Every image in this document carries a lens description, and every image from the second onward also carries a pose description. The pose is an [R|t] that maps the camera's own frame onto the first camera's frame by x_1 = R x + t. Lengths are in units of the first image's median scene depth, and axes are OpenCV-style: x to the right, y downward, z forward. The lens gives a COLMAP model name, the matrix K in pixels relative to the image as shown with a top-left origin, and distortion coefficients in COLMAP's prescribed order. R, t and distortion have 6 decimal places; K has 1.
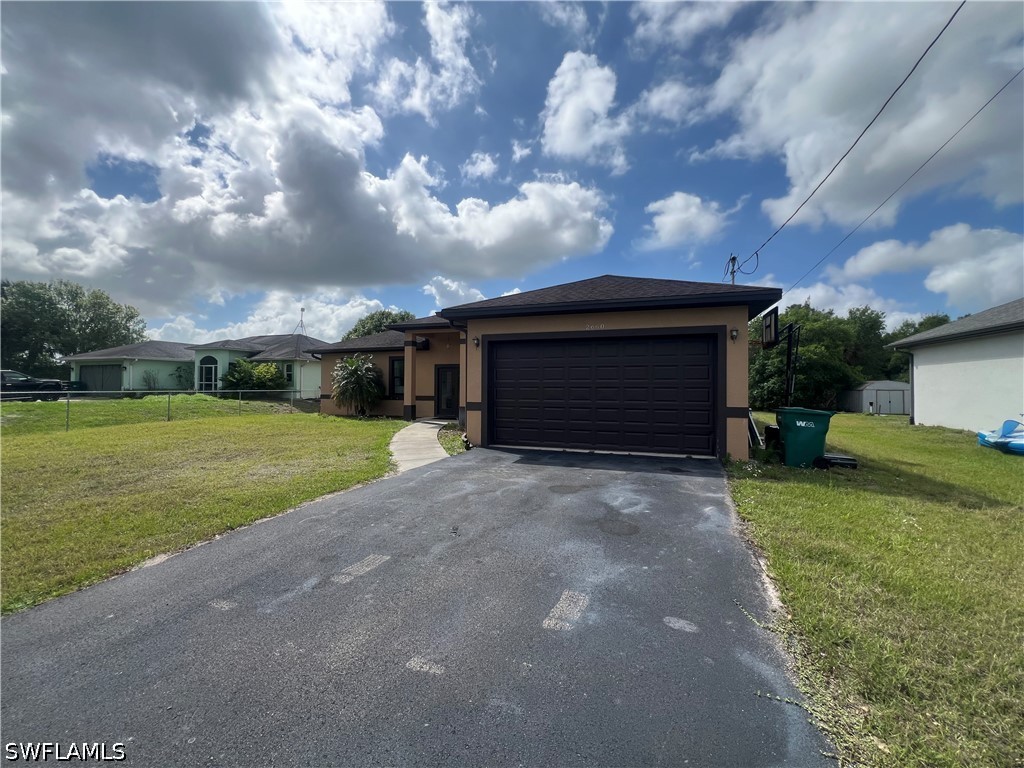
lens RADIAL K [[410.9, 0, 510.3], [0, 410.9, 377.3], [0, 0, 1]] dist [0.003009, 0.000744]
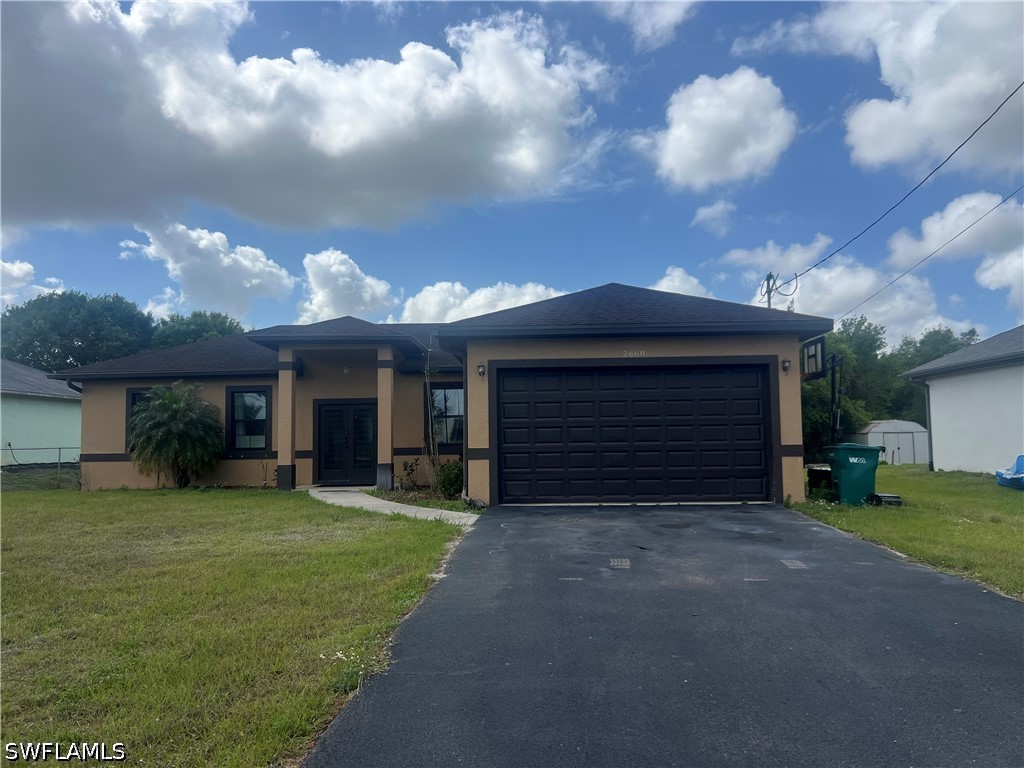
lens RADIAL K [[781.8, 0, 513.0], [0, 781.8, 388.2], [0, 0, 1]] dist [0.041252, -0.006255]
pose [[0.952336, 0.001667, 0.305046, -0.363182], [0.012420, 0.998944, -0.044234, 0.010307], [-0.304798, 0.045915, 0.951310, -0.304344]]
